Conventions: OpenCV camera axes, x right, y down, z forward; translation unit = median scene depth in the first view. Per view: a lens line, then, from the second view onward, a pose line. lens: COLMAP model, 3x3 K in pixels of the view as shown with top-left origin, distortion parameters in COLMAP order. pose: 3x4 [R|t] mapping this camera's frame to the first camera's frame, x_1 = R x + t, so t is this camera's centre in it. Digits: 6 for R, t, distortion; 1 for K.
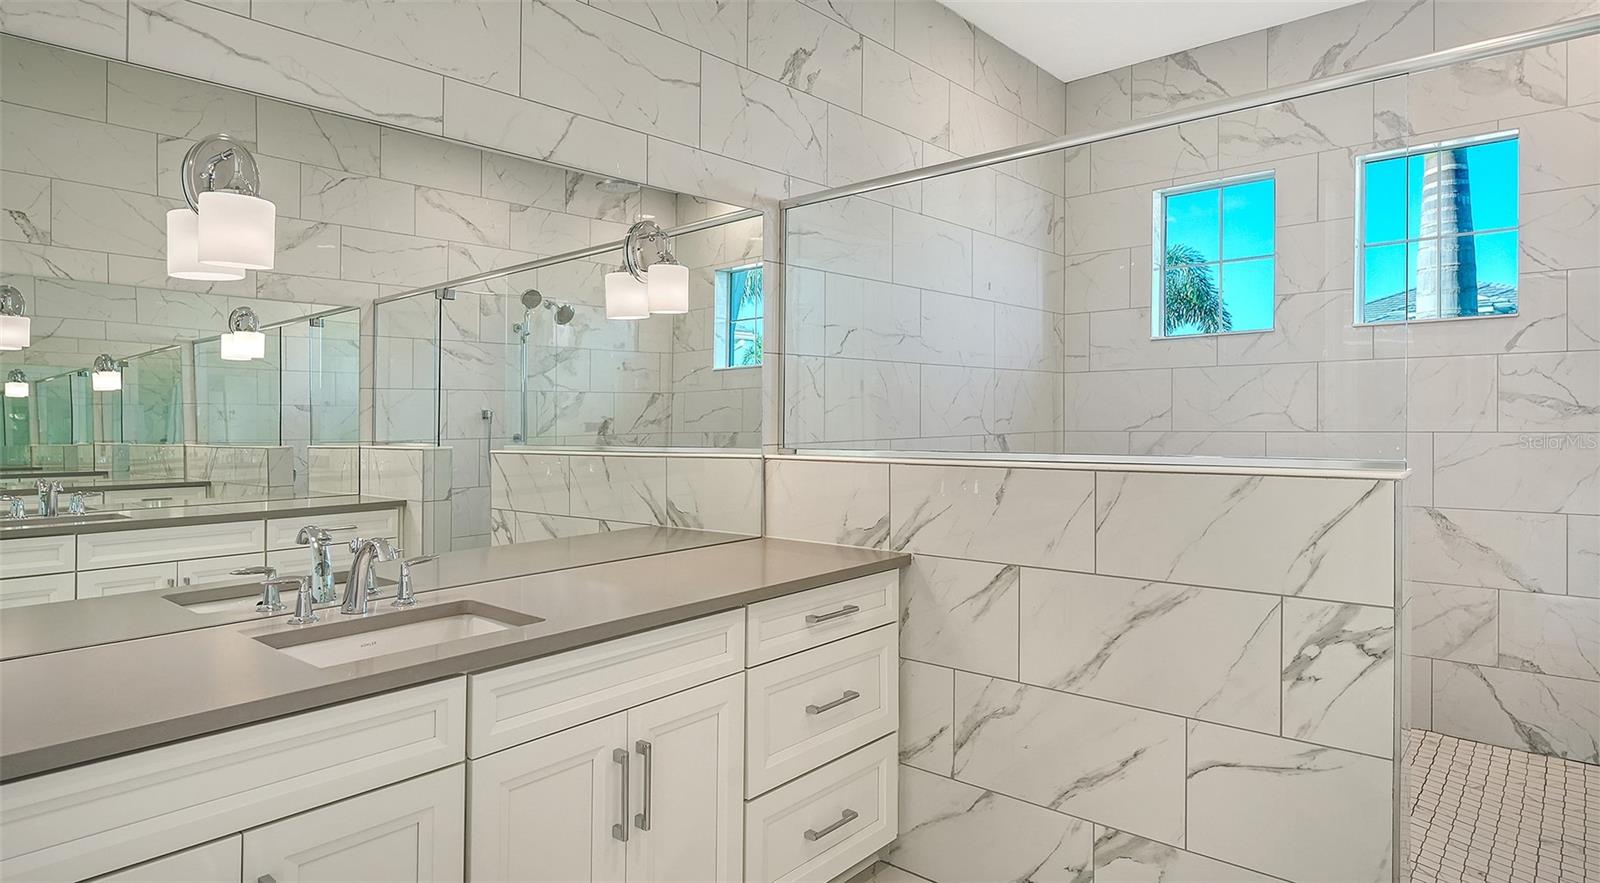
lens RADIAL K [[879.2, 0, 798.6], [0, 879.2, 422.7], [0, 0, 1]] dist [-0.000672, -0.000251]
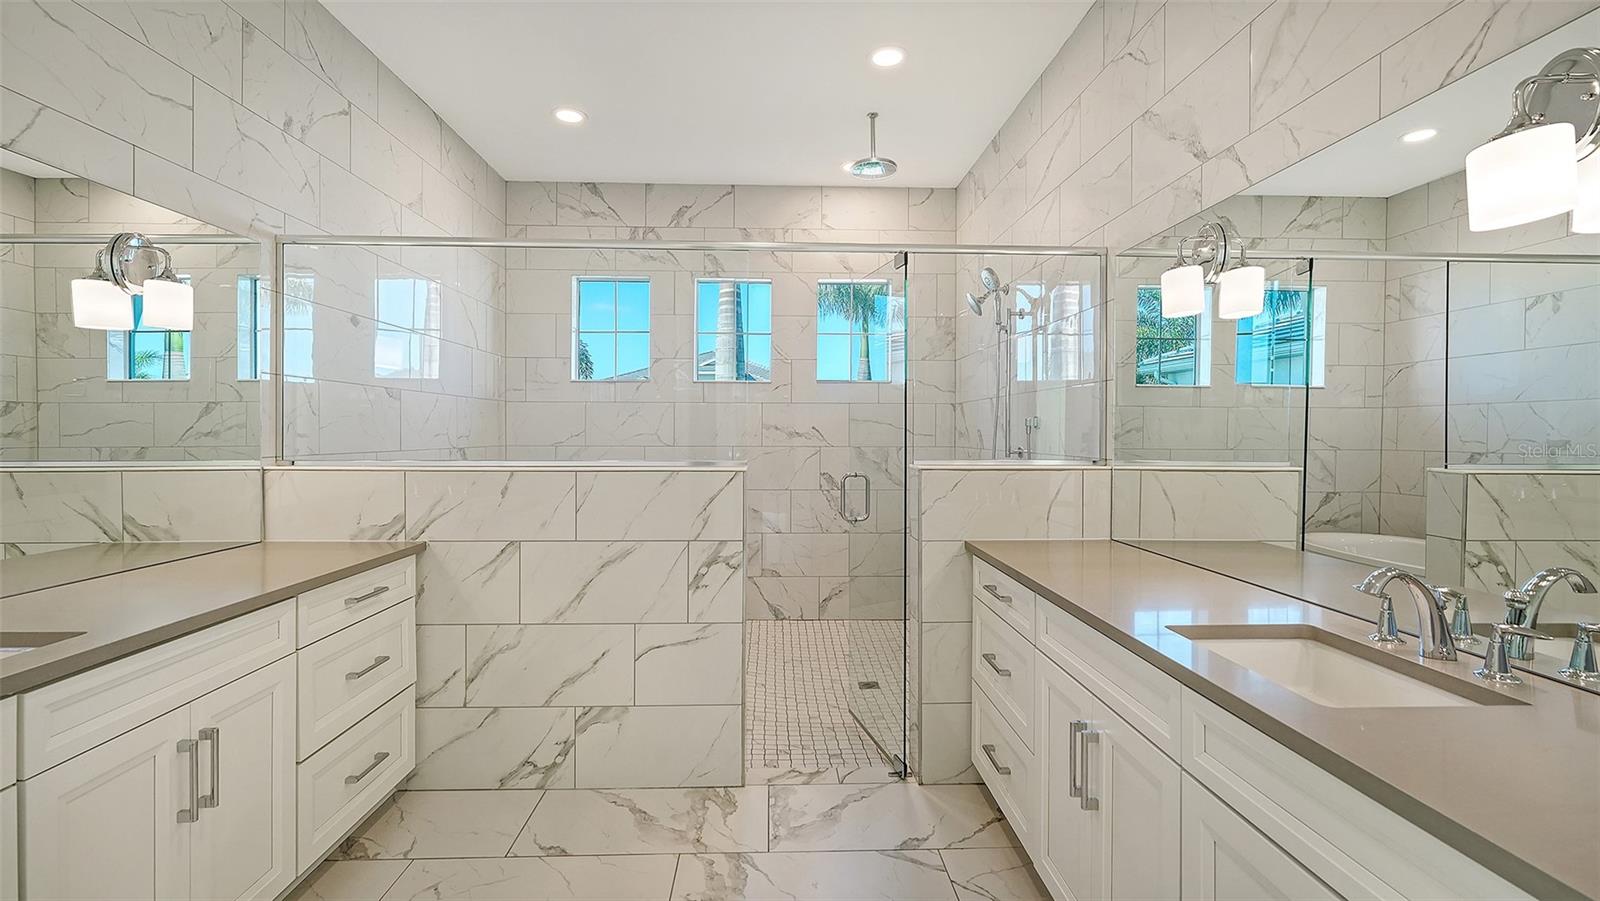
lens RADIAL K [[676.2, 0, 800.0], [0, 676.2, 450.5], [0, 0, 1]] dist [0.000795, 0.000018]
pose [[0.720917, -0.003897, 0.693011, -0.167984], [-0.006855, 0.999895, 0.012753, 0.001689], [-0.692988, -0.013944, 0.720815, -0.080534]]
